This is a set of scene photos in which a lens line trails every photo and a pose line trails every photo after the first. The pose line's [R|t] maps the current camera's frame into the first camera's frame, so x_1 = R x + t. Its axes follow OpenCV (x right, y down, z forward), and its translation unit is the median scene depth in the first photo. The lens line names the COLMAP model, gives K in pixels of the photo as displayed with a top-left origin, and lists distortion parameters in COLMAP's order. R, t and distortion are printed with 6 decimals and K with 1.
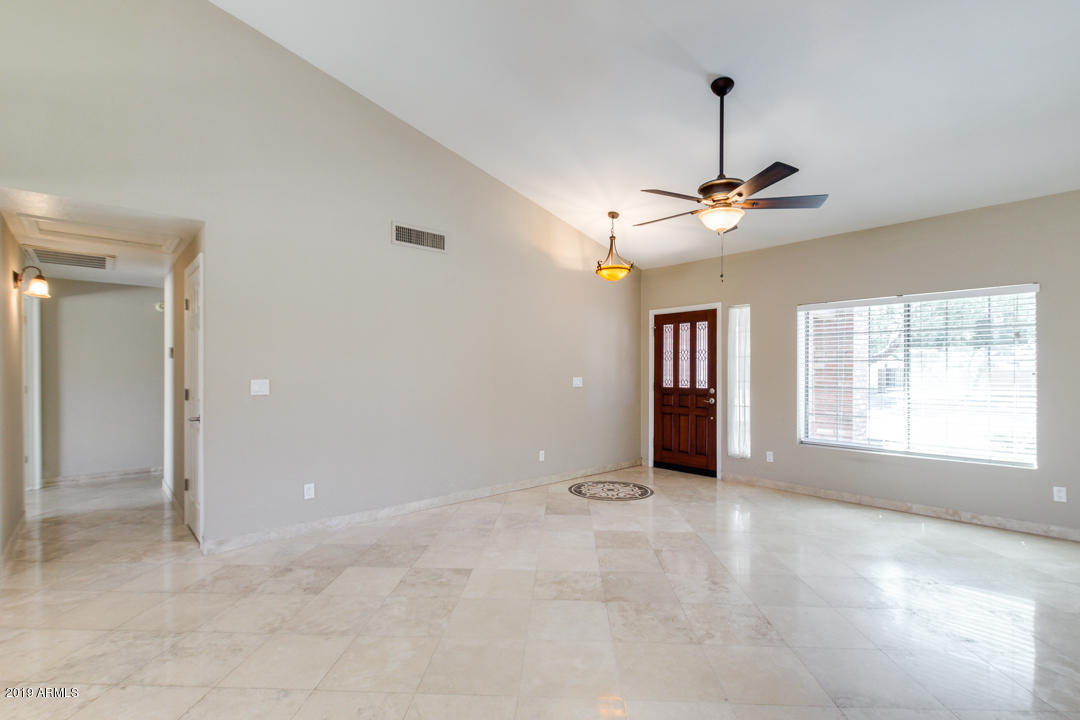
lens RADIAL K [[486.9, 0, 527.3], [0, 486.9, 377.7], [0, 0, 1]] dist [0.017266, 0.000418]
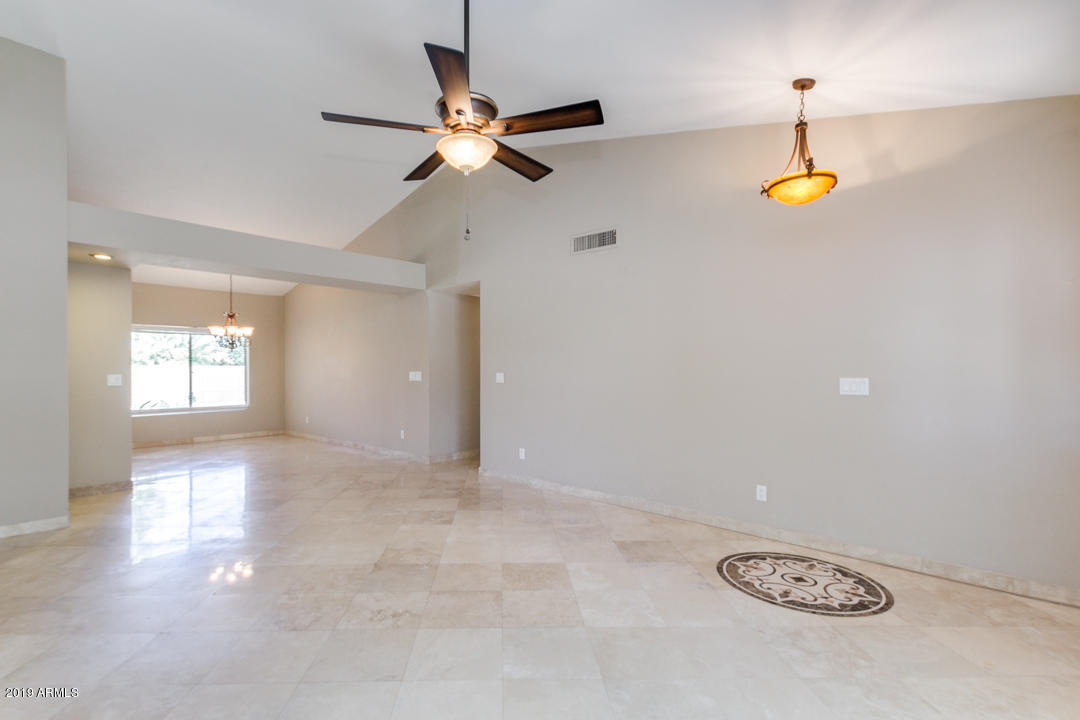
lens RADIAL K [[502.4, 0, 533.7], [0, 502.4, 367.4], [0, 0, 1]] dist [0.000522, -0.000160]
pose [[0.112875, -0.002203, -0.993607, 1.013305], [-0.015555, 0.999871, -0.003984, -0.007527], [0.993487, 0.015905, 0.112826, 0.899386]]
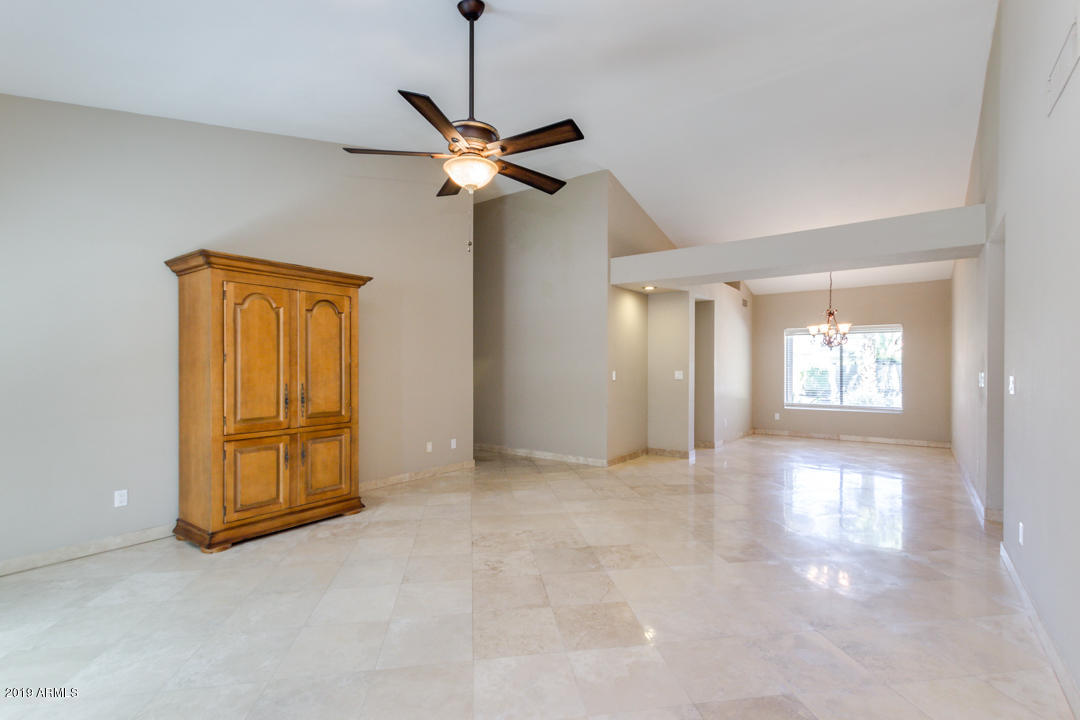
lens RADIAL K [[502.4, 0, 535.2], [0, 502.4, 361.0], [0, 0, 1]] dist [0.000522, -0.000160]
pose [[-0.978137, -0.006592, -0.207858, 0.413574], [-0.007669, 0.999961, 0.004379, -0.015724], [0.207821, 0.005877, -0.978149, 1.625109]]
